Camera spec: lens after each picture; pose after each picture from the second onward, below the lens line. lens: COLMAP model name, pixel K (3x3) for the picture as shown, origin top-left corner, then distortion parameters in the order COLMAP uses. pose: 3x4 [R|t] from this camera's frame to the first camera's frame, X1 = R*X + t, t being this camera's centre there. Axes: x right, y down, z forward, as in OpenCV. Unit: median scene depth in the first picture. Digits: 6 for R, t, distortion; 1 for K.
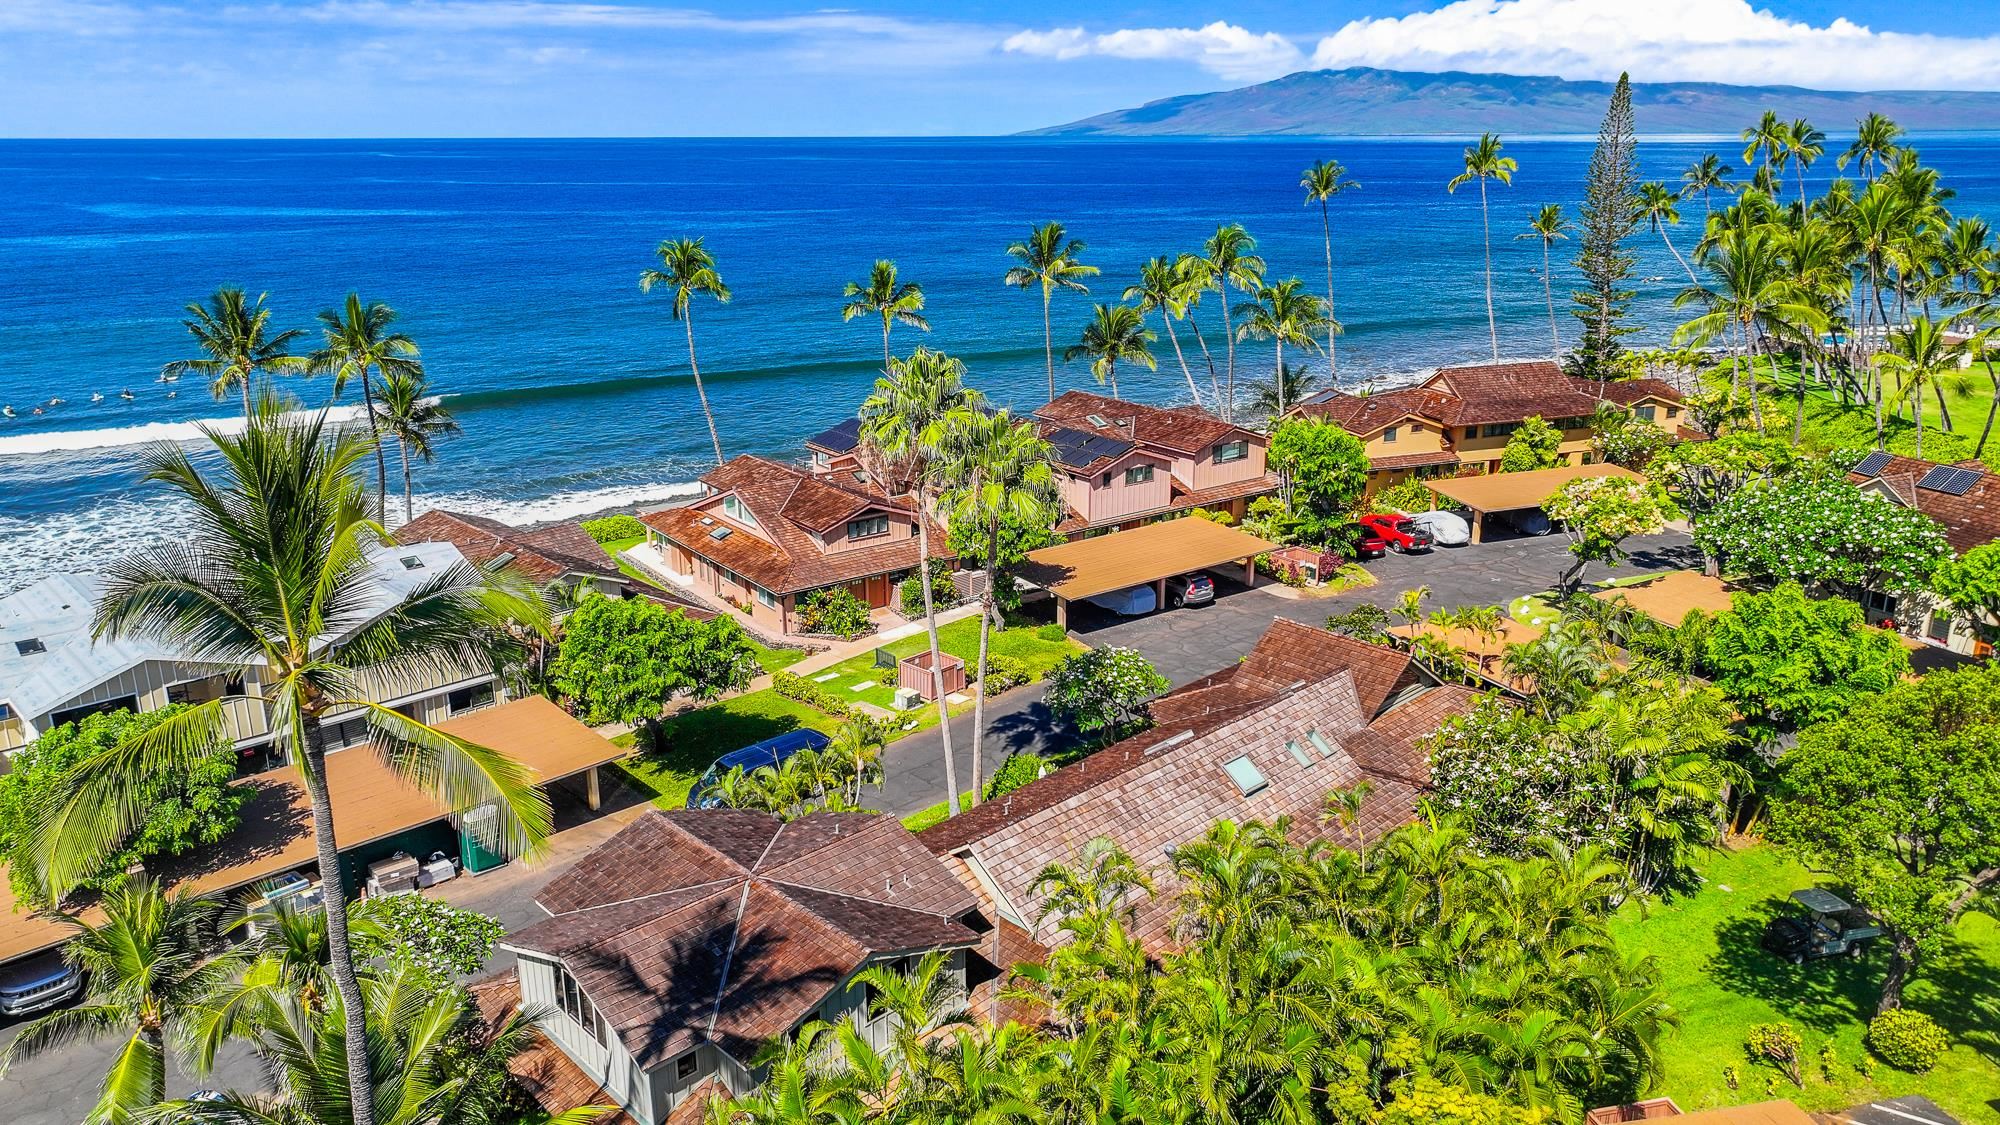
lens RADIAL K [[1393.8, 0, 1000.0], [0, 1393.8, 562.5], [0, 0, 1]] dist [-0.000503, 0.000763]
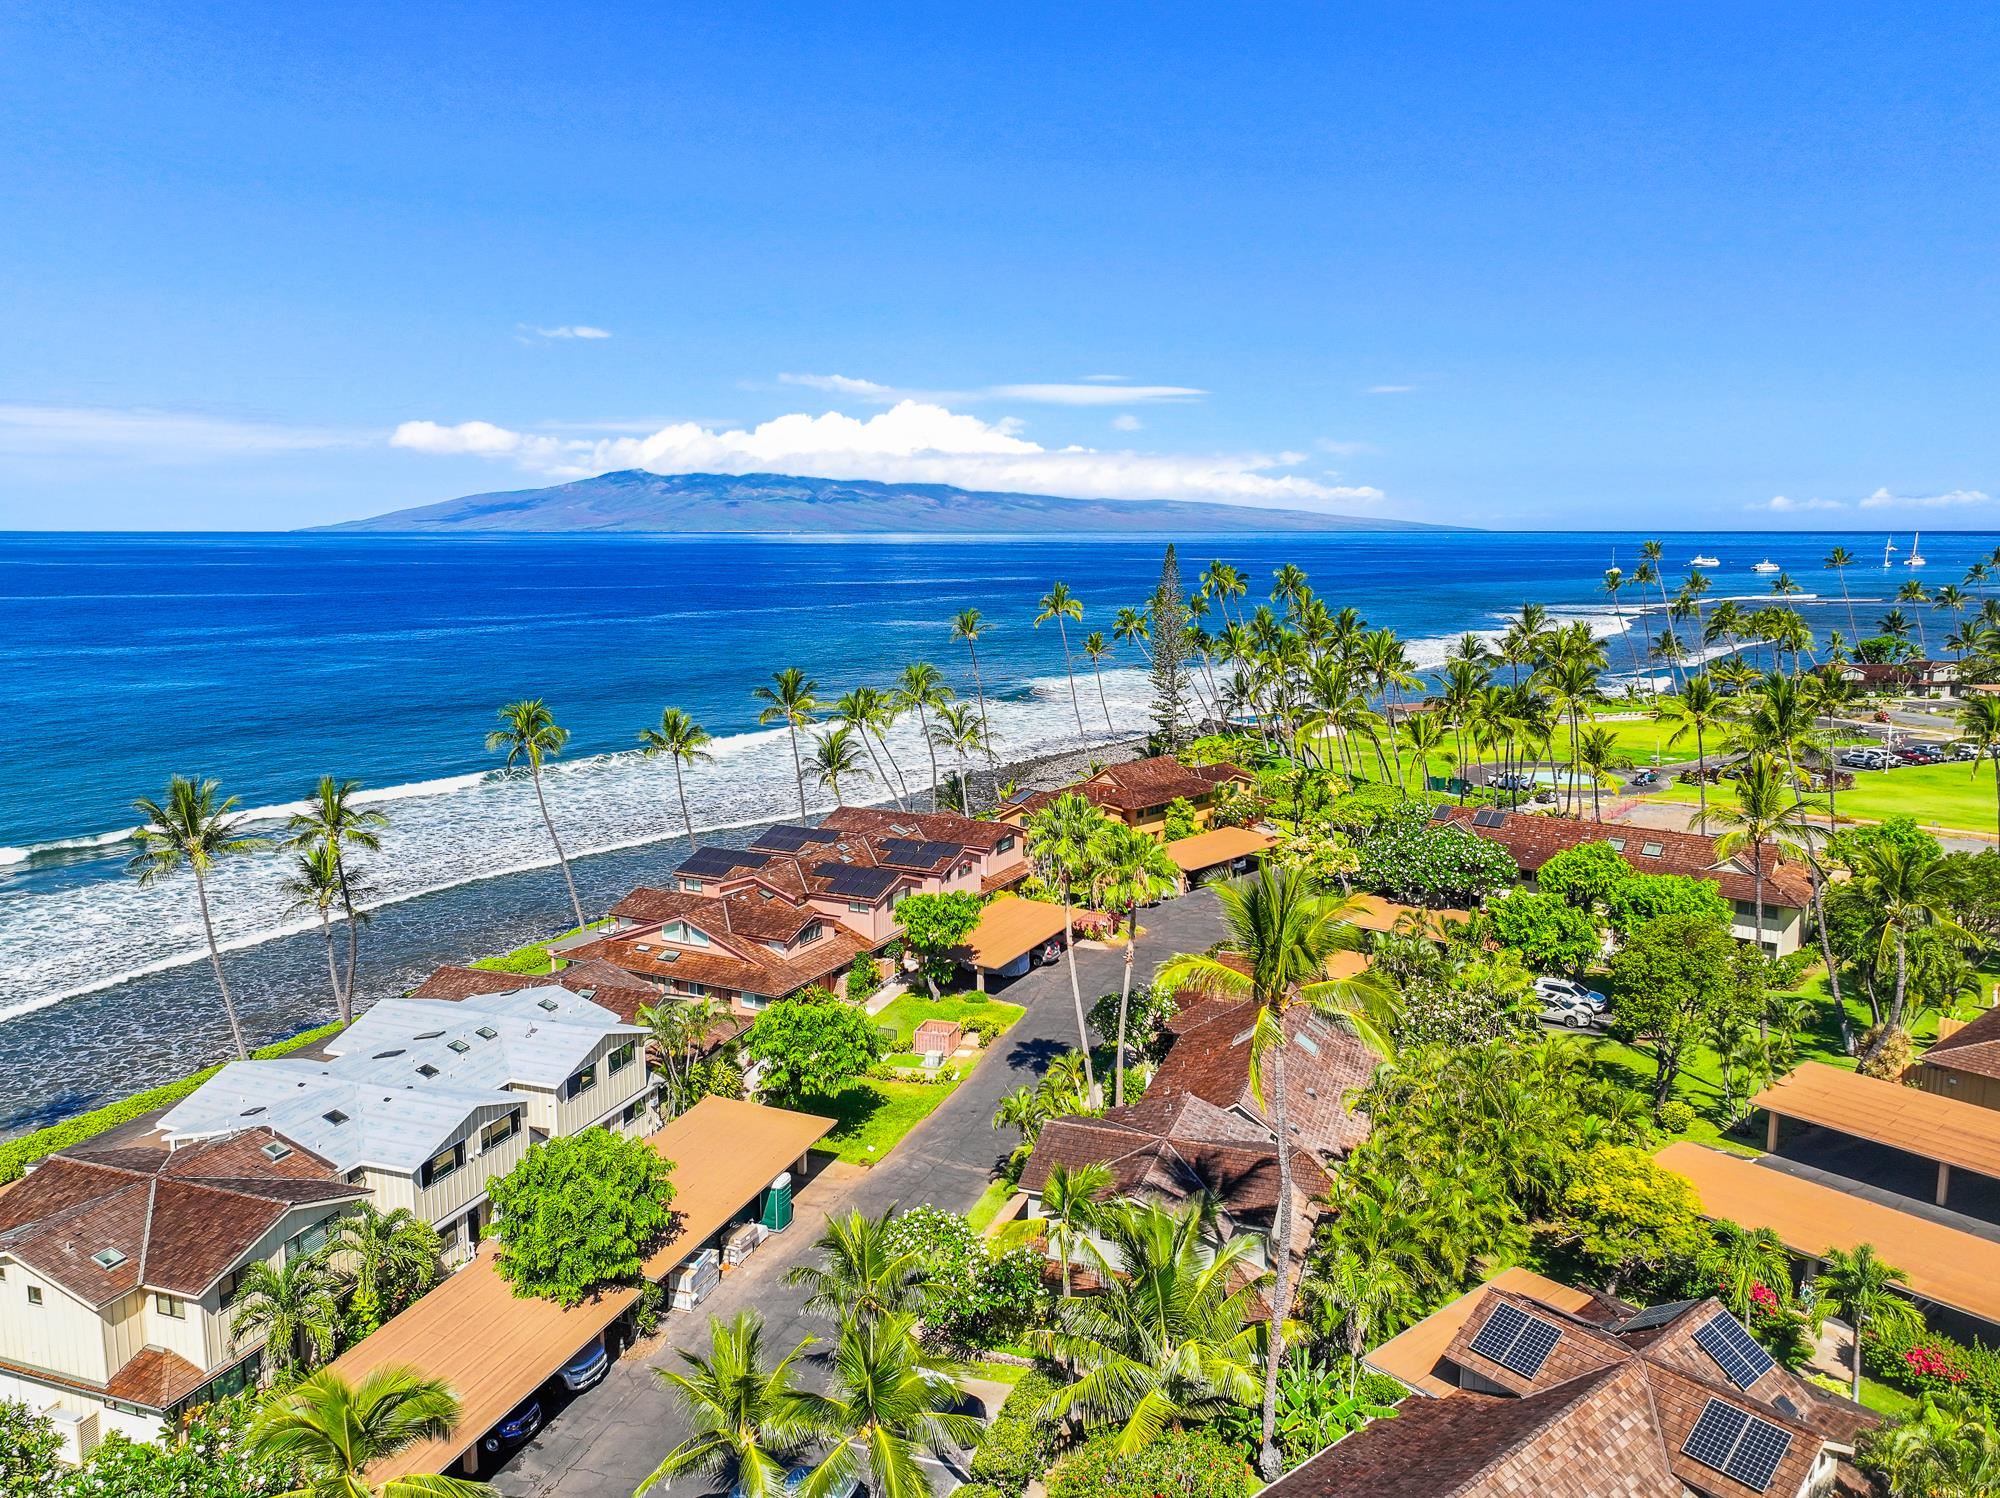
lens RADIAL K [[1397.4, 0, 1000.0], [0, 1397.4, 749.0], [0, 0, 1]] dist [-0.002376, -0.000698]
pose [[0.893186, -0.063161, 0.445230, -0.432248], [0.126040, 0.985564, -0.113036, -0.022387], [-0.431663, 0.157079, 0.888253, -0.161297]]
